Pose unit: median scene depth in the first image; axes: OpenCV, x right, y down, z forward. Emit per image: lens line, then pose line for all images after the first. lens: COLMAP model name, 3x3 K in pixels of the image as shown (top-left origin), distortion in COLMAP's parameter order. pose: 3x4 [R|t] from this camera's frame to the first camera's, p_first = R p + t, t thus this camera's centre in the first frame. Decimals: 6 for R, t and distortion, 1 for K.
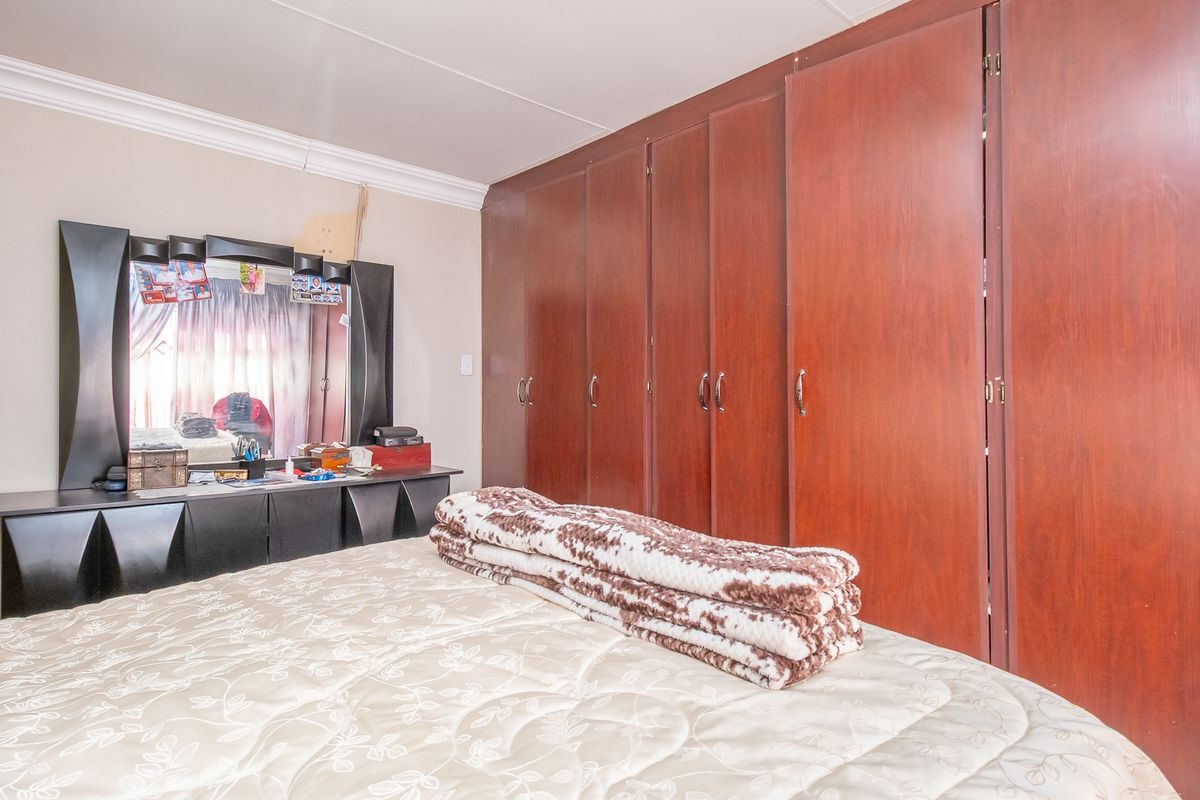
lens RADIAL K [[632.6, 0, 600.0], [0, 632.6, 400.0], [0, 0, 1]] dist [0.000629, -0.000144]
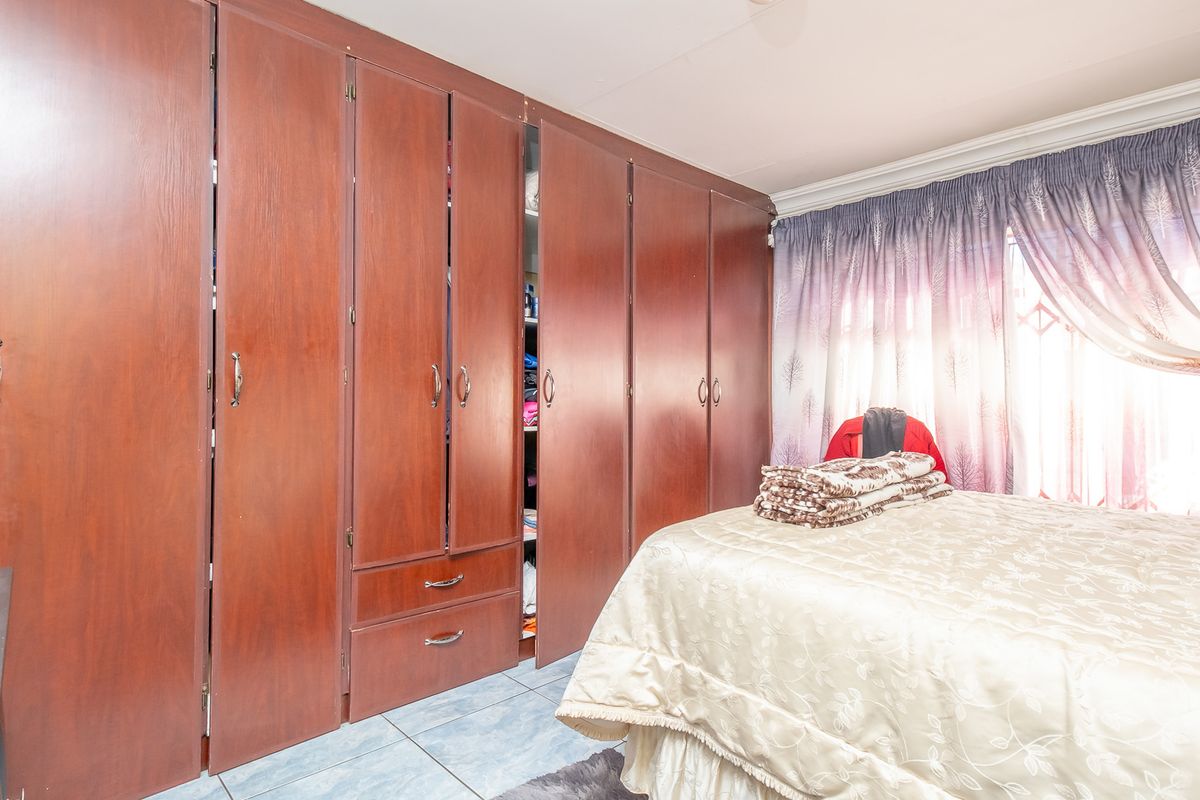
lens RADIAL K [[632.6, 0, 600.0], [0, 632.6, 400.0], [0, 0, 1]] dist [0.000629, -0.000144]
pose [[-0.032657, 0.014251, 0.999365, -1.335162], [0.002480, 0.999896, -0.014178, 0.039277], [-0.999464, 0.002015, -0.032688, 1.417981]]
